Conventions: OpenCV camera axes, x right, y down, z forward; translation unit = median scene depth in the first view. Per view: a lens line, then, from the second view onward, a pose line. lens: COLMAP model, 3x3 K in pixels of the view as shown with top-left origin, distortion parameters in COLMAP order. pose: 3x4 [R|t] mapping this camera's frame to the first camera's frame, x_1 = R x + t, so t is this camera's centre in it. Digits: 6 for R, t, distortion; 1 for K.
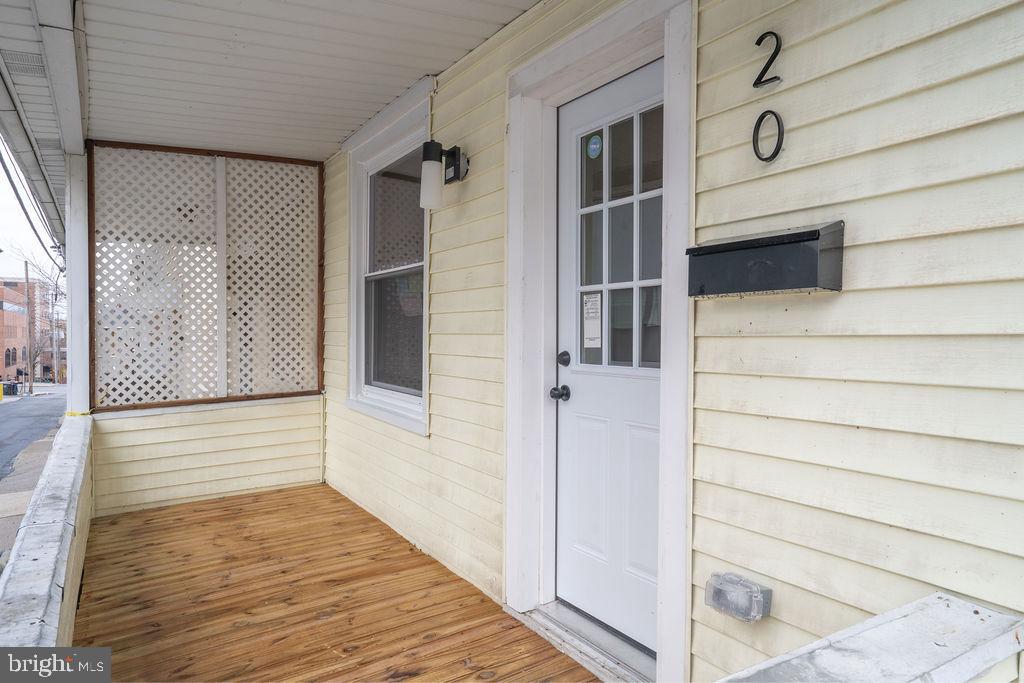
lens RADIAL K [[671.1, 0, 511.4], [0, 671.1, 350.9], [0, 0, 1]] dist [0.001845, -0.000026]
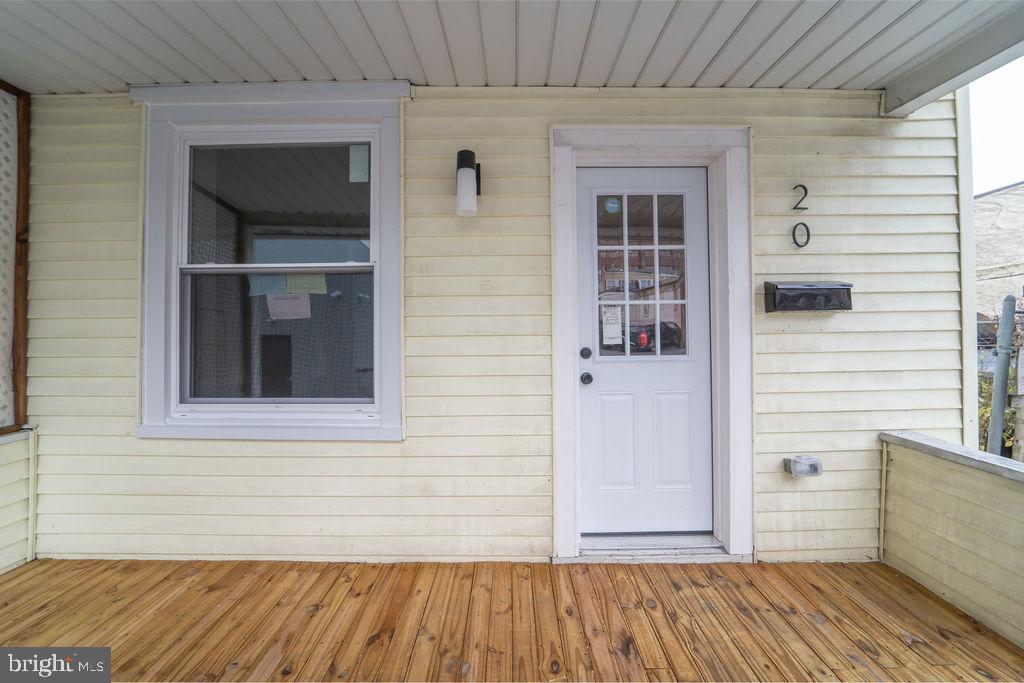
lens RADIAL K [[416.4, 0, 512.0], [0, 416.4, 341.5], [0, 0, 1]] dist [-0.018150, 0.000233]
pose [[0.519080, -0.000735, 0.854725, -0.718449], [0.033733, 0.999238, -0.019627, -0.000261], [-0.854060, 0.039020, 0.518710, 0.696042]]
